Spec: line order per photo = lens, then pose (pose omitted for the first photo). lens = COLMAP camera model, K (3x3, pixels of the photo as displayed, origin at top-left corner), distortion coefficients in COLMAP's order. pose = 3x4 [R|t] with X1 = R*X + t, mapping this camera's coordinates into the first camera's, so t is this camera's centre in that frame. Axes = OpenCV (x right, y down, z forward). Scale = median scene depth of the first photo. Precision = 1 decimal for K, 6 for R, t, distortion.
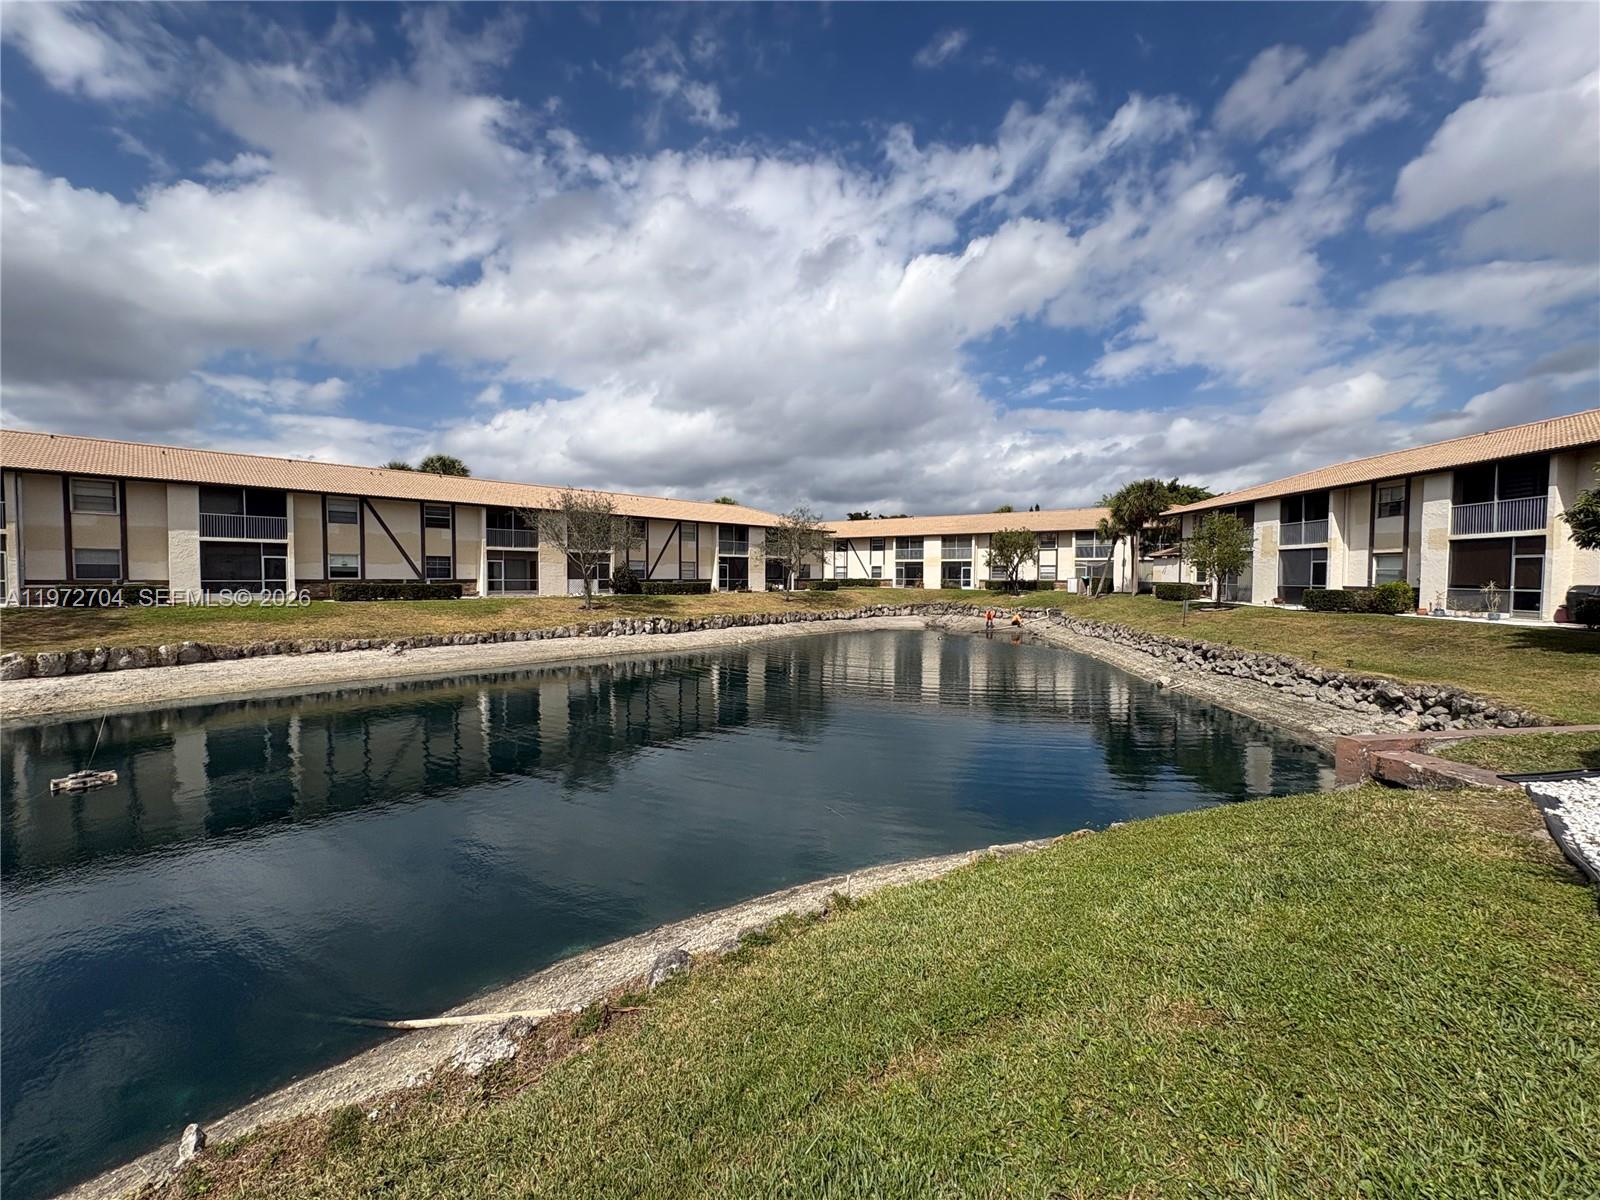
lens RADIAL K [[632.7, 0, 800.0], [0, 632.7, 600.0], [0, 0, 1]] dist [-0.000742, 0.000161]
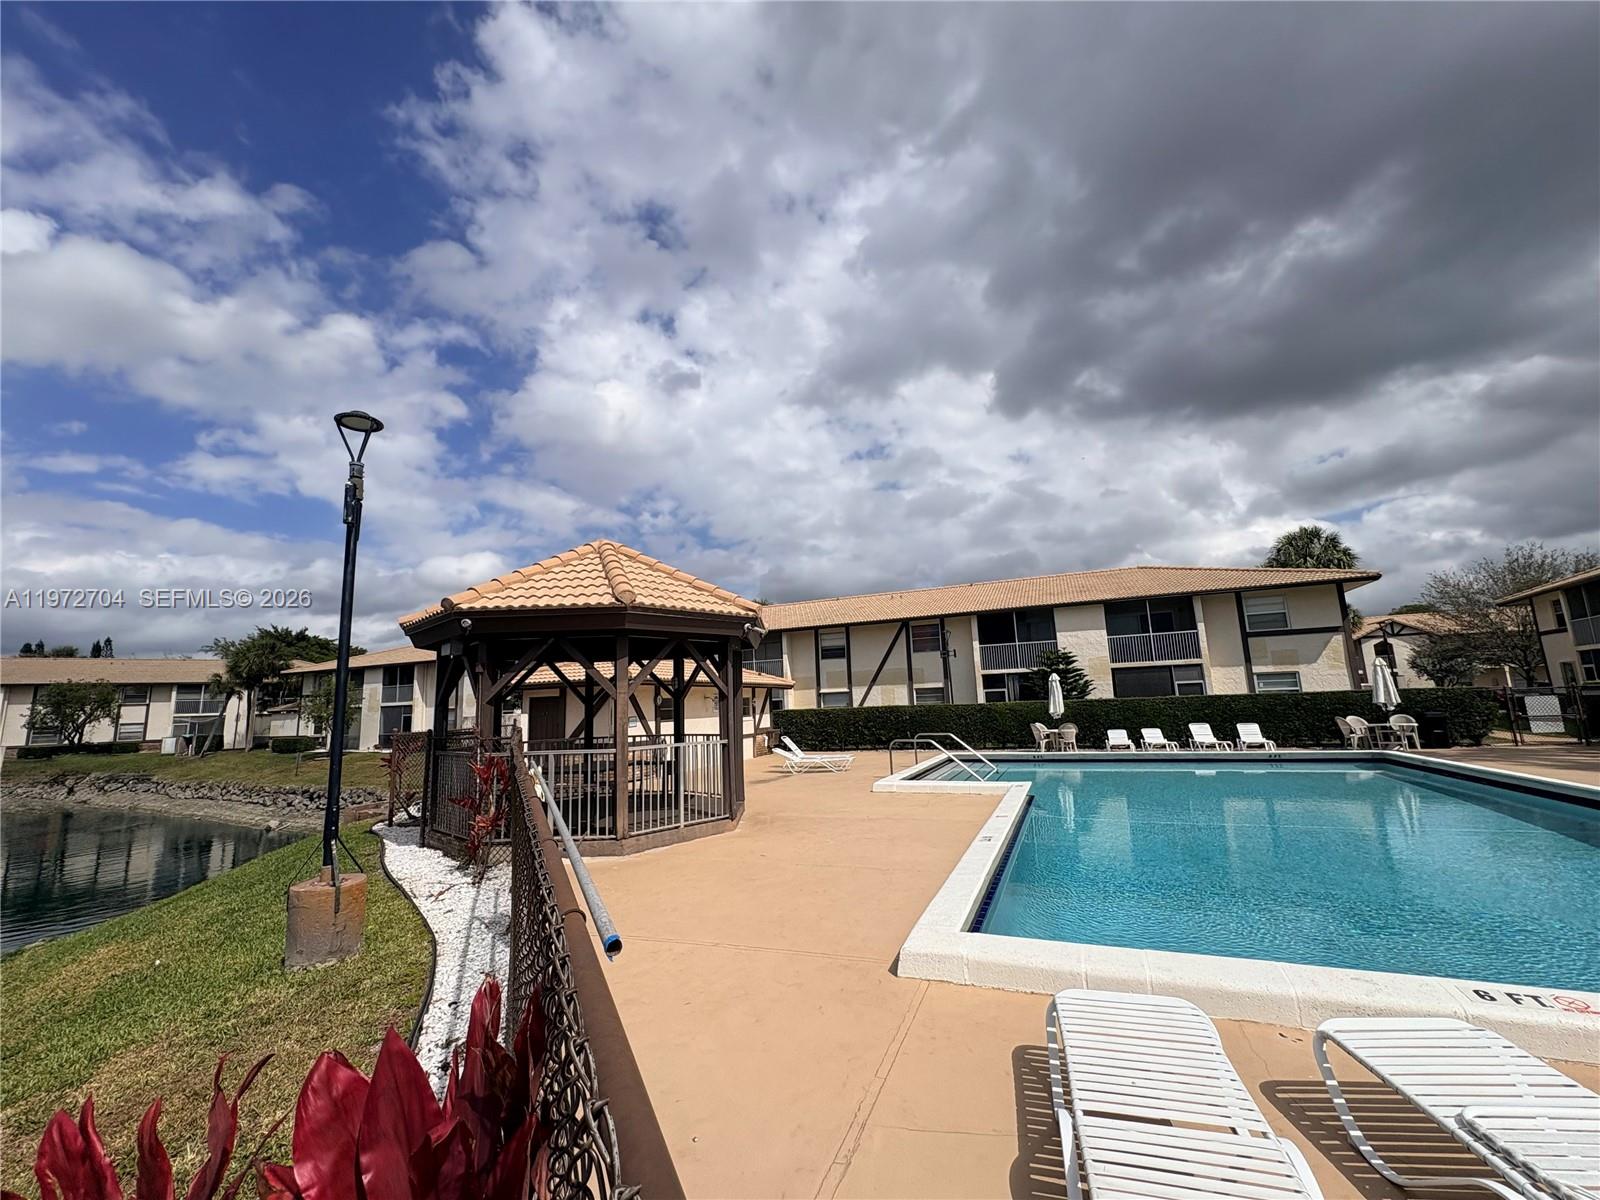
lens RADIAL K [[632.7, 0, 800.0], [0, 632.7, 600.0], [0, 0, 1]] dist [-0.000742, 0.000161]
pose [[0.367379, 0.135623, 0.920130, -0.113440], [0.075202, 0.981740, -0.174730, -0.001610], [-0.927026, 0.133388, 0.350472, -0.211105]]
